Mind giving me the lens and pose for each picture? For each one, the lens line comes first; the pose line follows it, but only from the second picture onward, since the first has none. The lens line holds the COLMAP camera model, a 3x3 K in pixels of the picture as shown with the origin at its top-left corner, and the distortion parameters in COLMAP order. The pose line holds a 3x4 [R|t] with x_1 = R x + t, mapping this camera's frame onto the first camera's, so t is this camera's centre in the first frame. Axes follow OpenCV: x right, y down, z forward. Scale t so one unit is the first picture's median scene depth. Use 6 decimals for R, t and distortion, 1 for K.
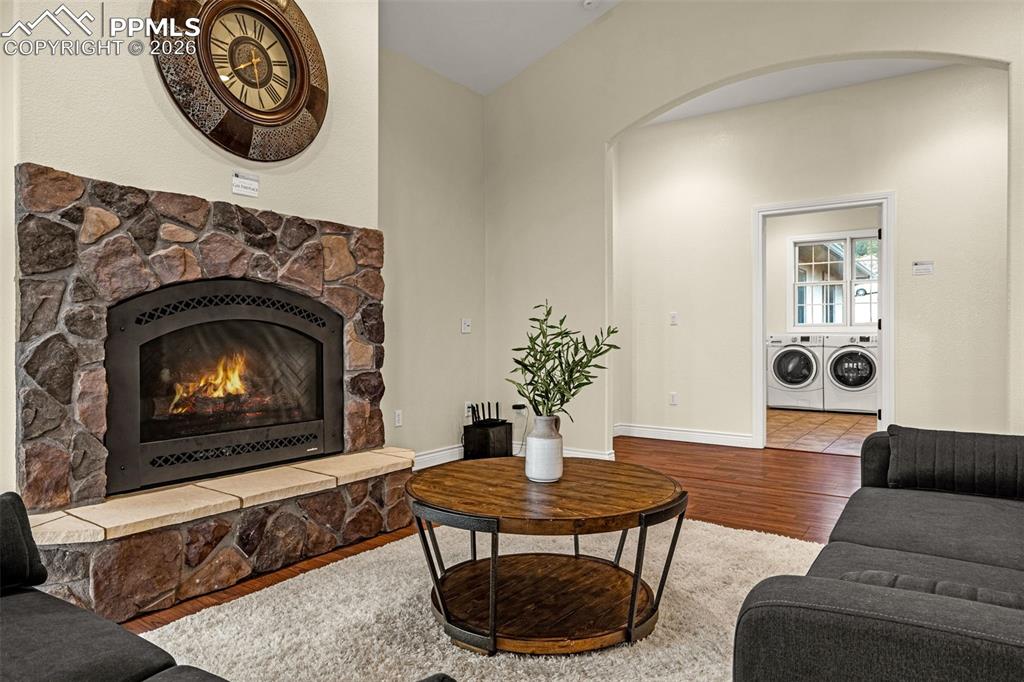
lens RADIAL K [[663.1, 0, 505.4], [0, 663.1, 337.9], [0, 0, 1]] dist [-0.005791, 0.001615]
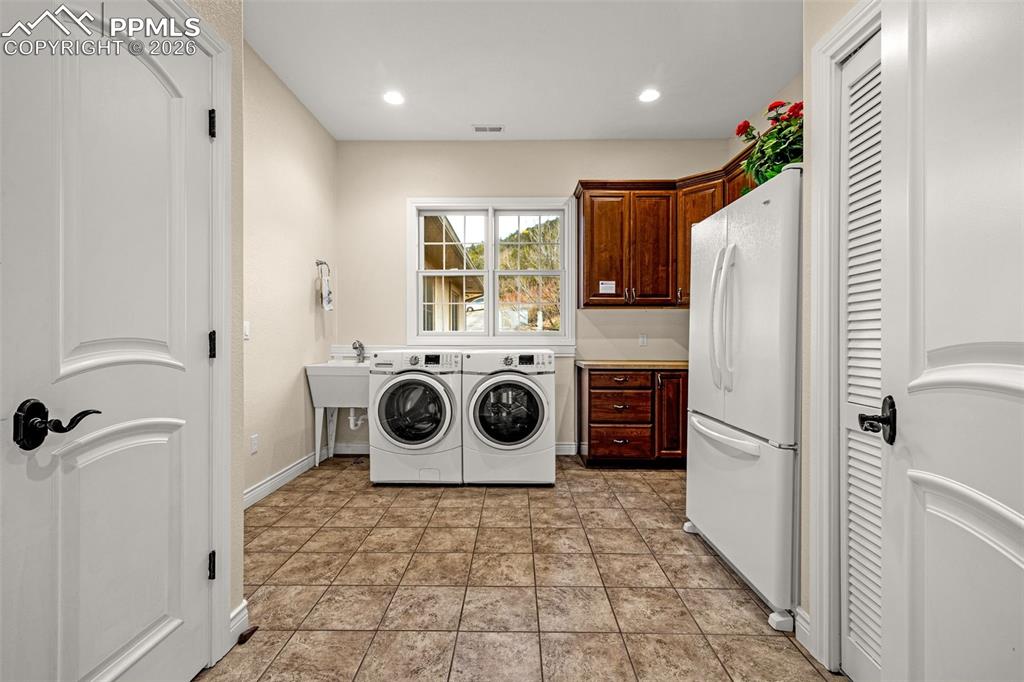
lens RADIAL K [[442.0, 0, 507.9], [0, 442.0, 342.5], [0, 0, 1]] dist [0.000089, 0.000065]
pose [[0.832572, -0.005164, 0.553892, 0.298772], [0.000494, 0.999963, 0.008580, -0.015927], [-0.553916, -0.006870, 0.832544, 0.653470]]
